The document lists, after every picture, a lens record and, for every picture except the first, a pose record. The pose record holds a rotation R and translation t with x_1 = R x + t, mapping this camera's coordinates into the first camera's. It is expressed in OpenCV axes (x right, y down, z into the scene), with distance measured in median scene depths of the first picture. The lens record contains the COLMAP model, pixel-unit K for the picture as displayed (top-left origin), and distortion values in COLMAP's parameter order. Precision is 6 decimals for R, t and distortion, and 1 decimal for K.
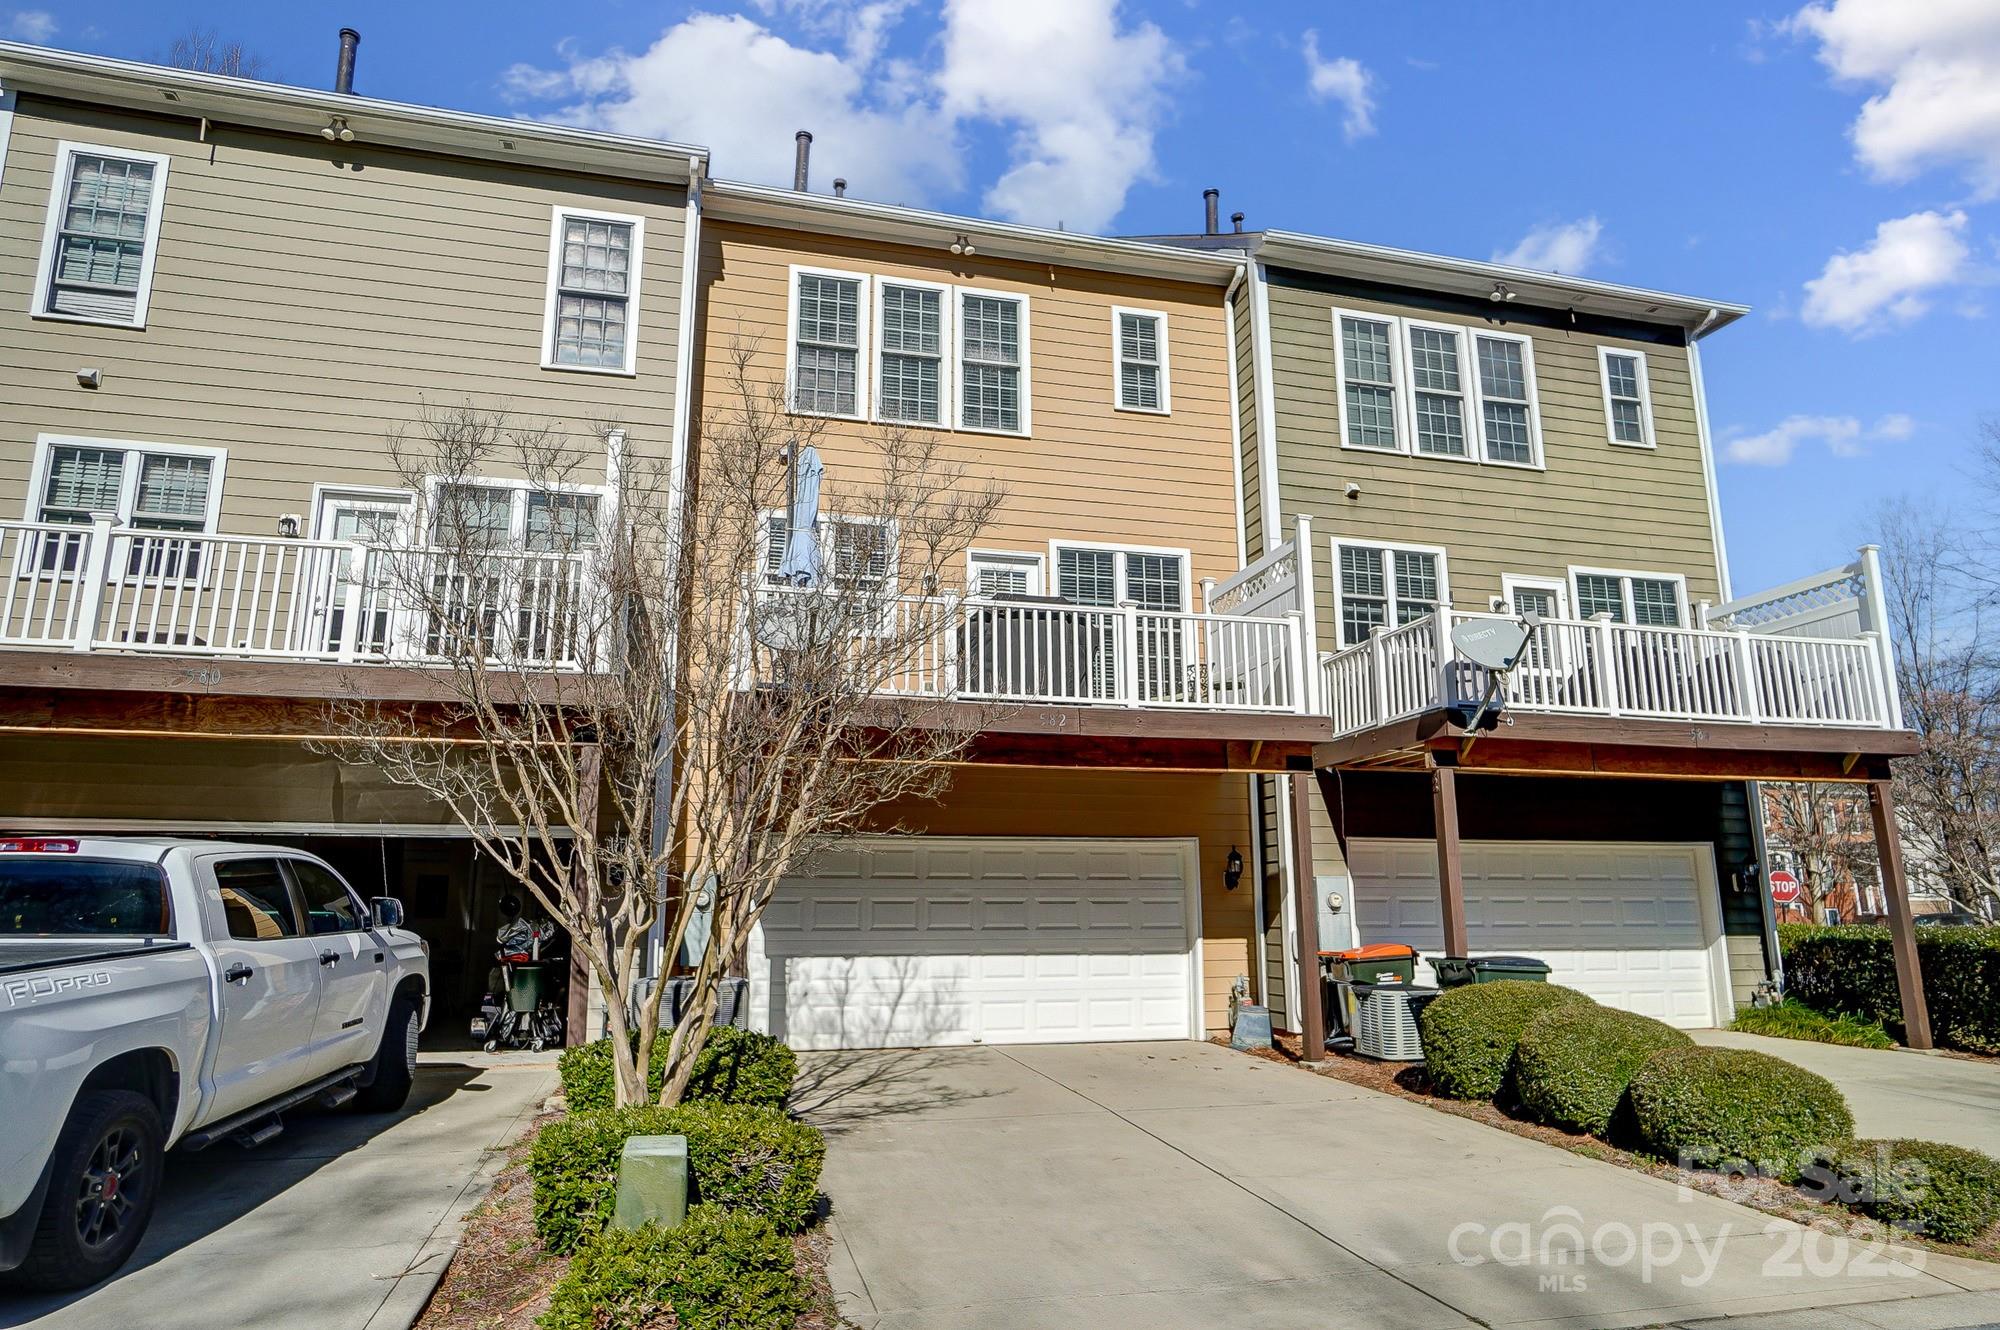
lens RADIAL K [[1167.6, 0, 1018.6], [0, 1167.6, 637.3], [0, 0, 1]] dist [-0.003398, -0.001637]
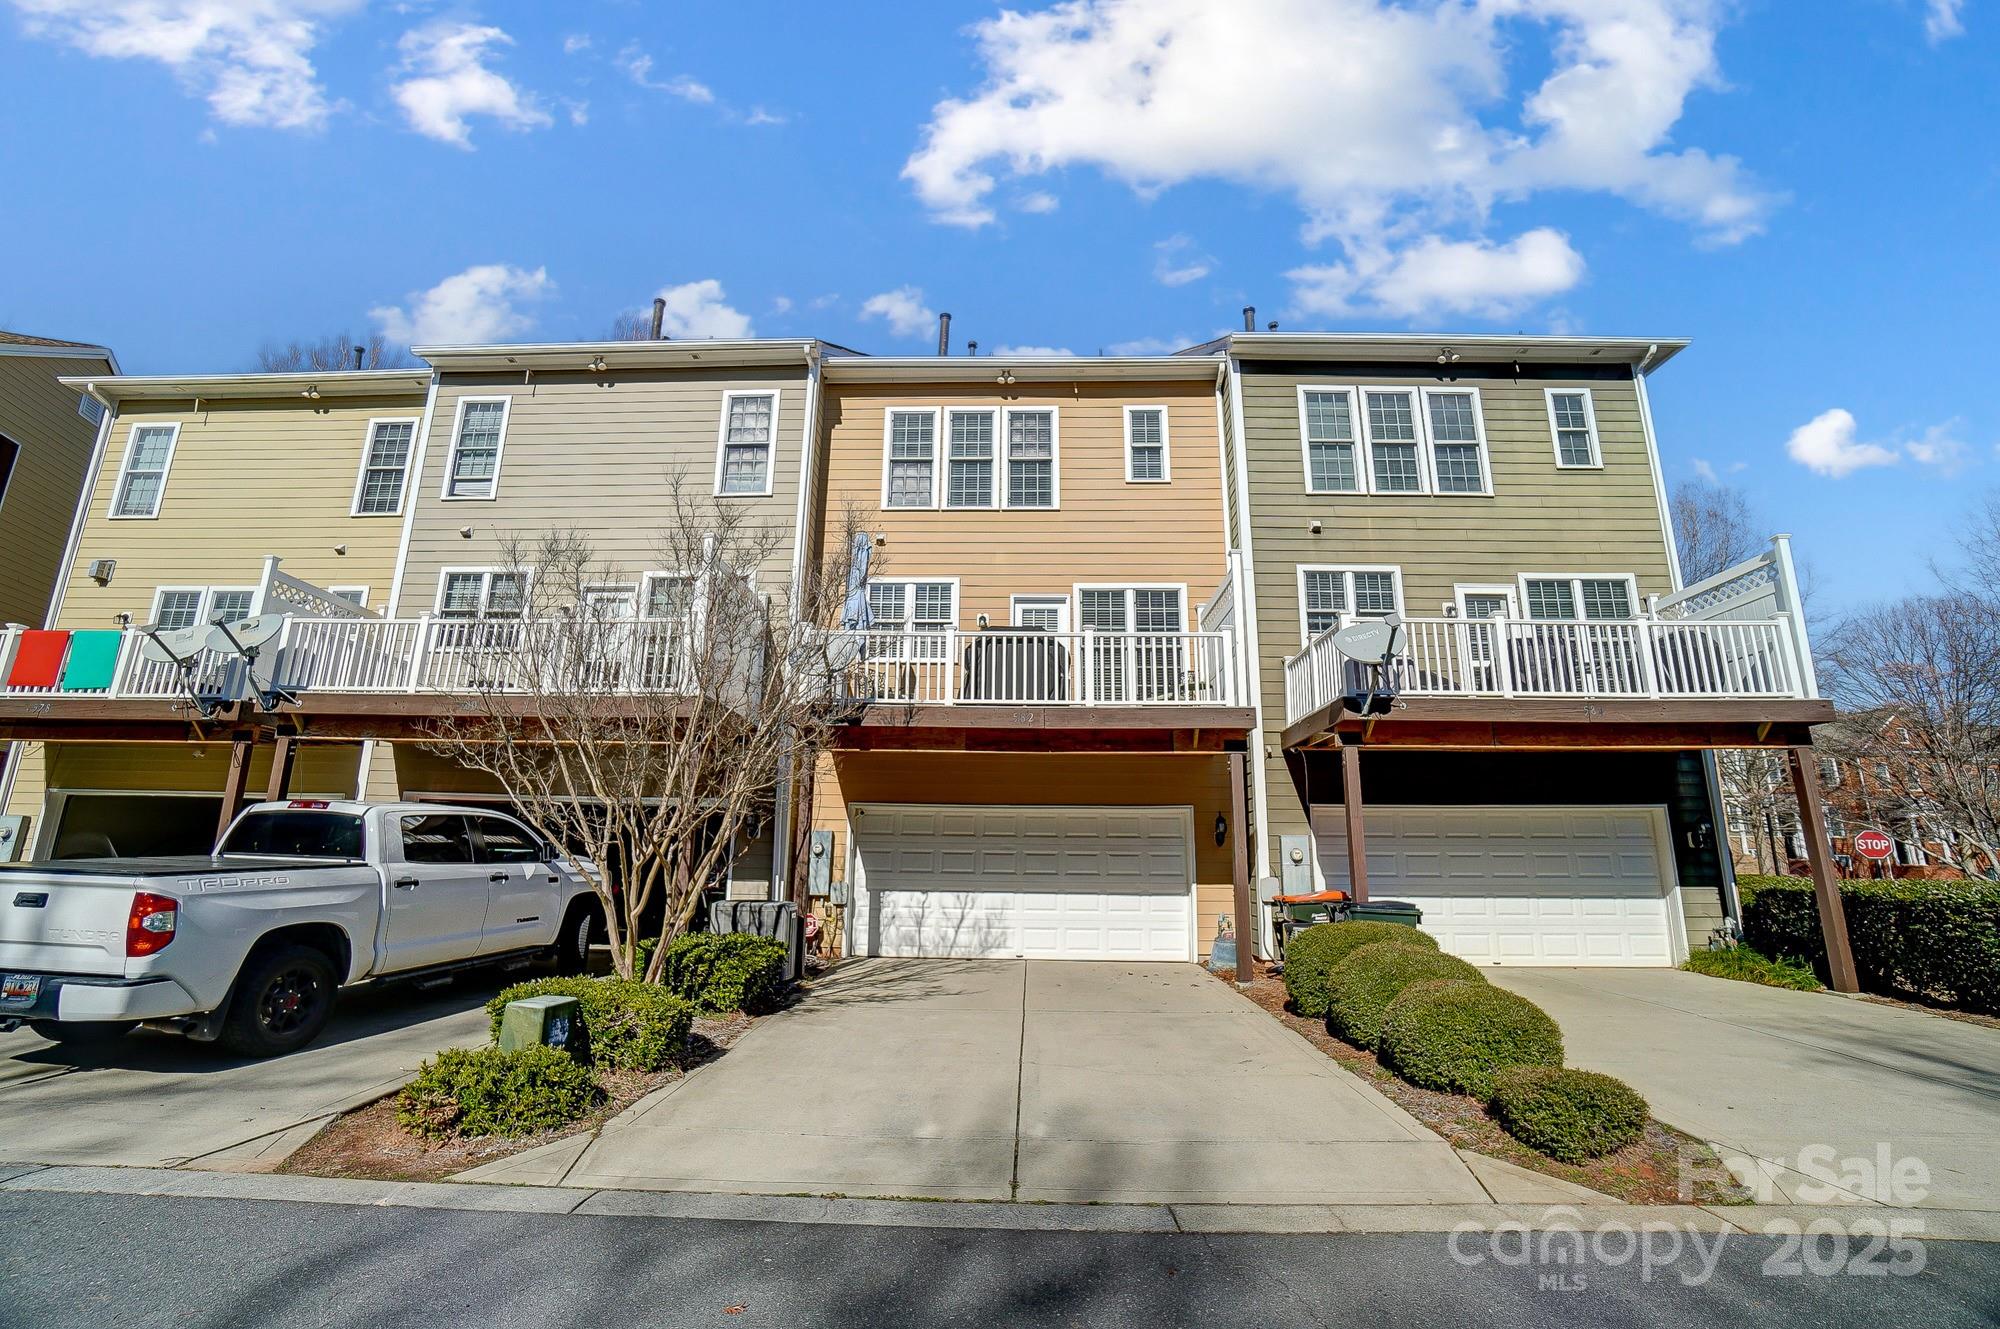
lens RADIAL K [[851.4, 0, 1000.6], [0, 851.4, 637.7], [0, 0, 1]] dist [-0.038284, 0.003824]
pose [[0.960416, -0.057524, -0.272567, 0.222202], [0.049222, 0.998095, -0.037204, 0.011571], [0.274188, 0.022315, 0.961417, 0.038477]]
